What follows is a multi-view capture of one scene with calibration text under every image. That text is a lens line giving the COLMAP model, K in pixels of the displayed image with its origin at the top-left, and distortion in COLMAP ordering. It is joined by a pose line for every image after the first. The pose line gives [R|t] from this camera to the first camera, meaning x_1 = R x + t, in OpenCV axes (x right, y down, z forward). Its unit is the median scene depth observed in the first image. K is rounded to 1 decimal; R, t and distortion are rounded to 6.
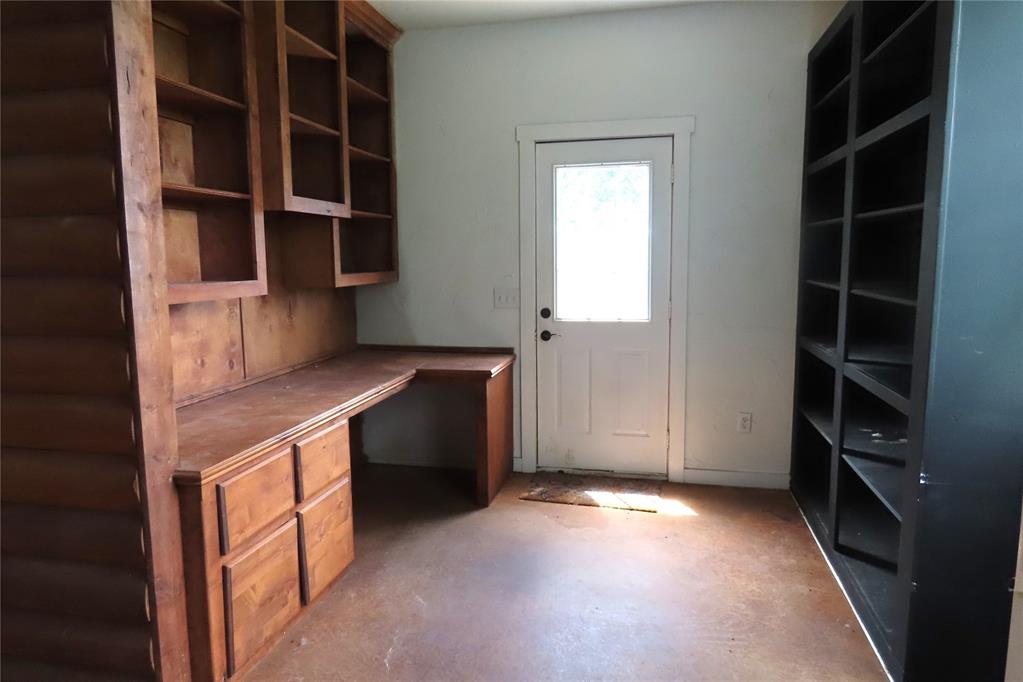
lens RADIAL K [[644.5, 0, 508.9], [0, 644.5, 342.1], [0, 0, 1]] dist [-0.013313, 0.001340]
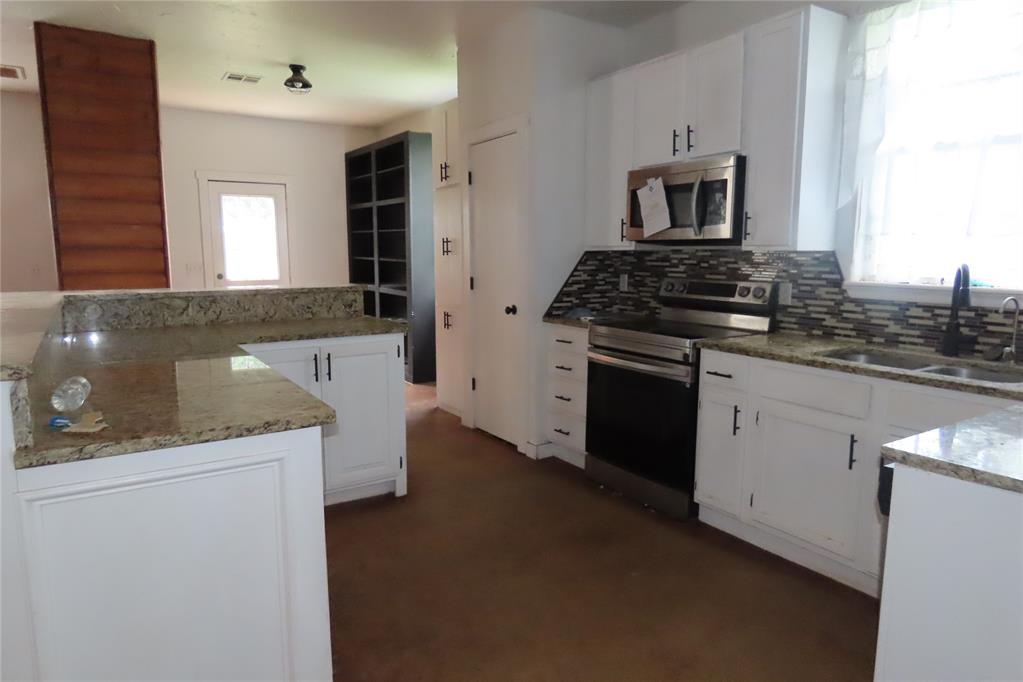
lens RADIAL K [[644.5, 0, 512.7], [0, 644.5, 347.7], [0, 0, 1]] dist [-0.013313, 0.001340]
pose [[0.693339, -0.099178, 0.713754, -0.941995], [0.083962, 0.994856, 0.056678, 0.166082], [-0.715703, 0.020631, 0.698100, -1.141782]]
